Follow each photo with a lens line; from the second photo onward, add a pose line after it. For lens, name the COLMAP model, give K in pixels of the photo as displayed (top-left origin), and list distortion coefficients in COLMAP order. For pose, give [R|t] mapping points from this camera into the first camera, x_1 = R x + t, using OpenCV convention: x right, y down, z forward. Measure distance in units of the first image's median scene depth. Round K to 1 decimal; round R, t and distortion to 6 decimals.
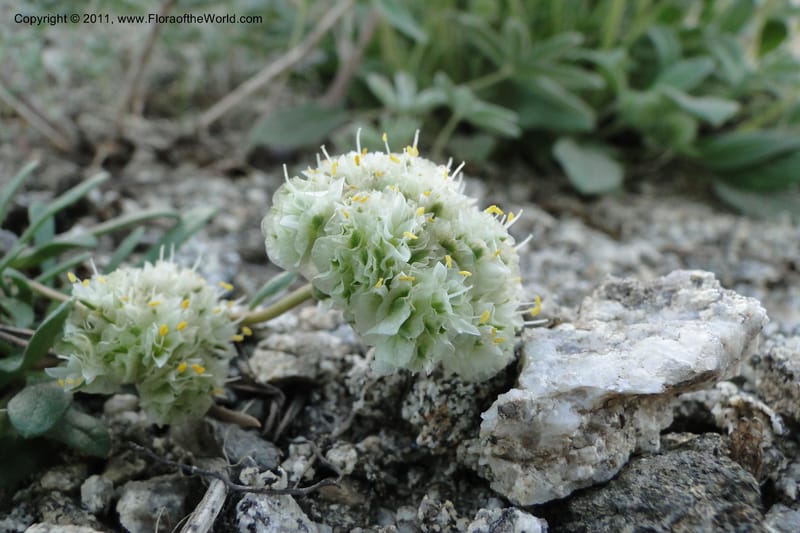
lens RADIAL K [[644.7, 0, 404.2], [0, 644.7, 264.8], [0, 0, 1]] dist [-0.017315, -0.037609]
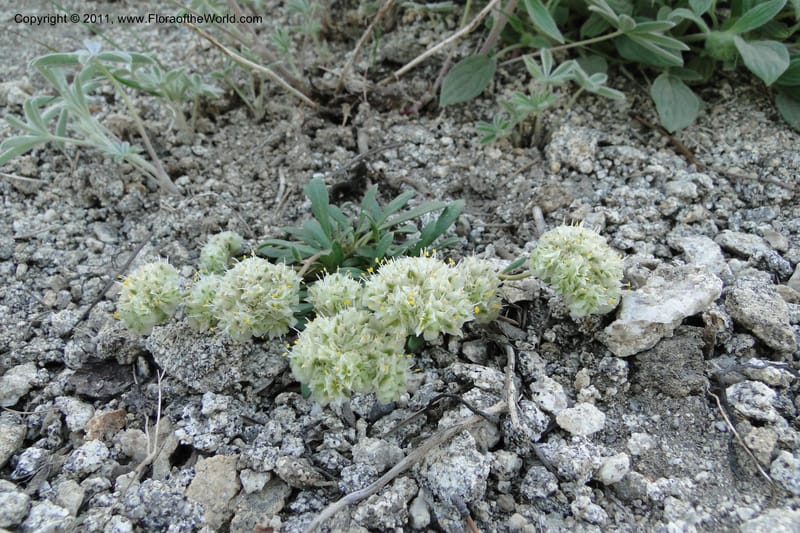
lens RADIAL K [[644.7, 0, 398.0], [0, 644.7, 264.5], [0, 0, 1]] dist [-0.017315, -0.037609]
pose [[0.990272, -0.004942, -0.139058, -0.353392], [0.048809, 0.948206, 0.313883, -0.866102], [0.130305, -0.317617, 0.939223, -1.527377]]
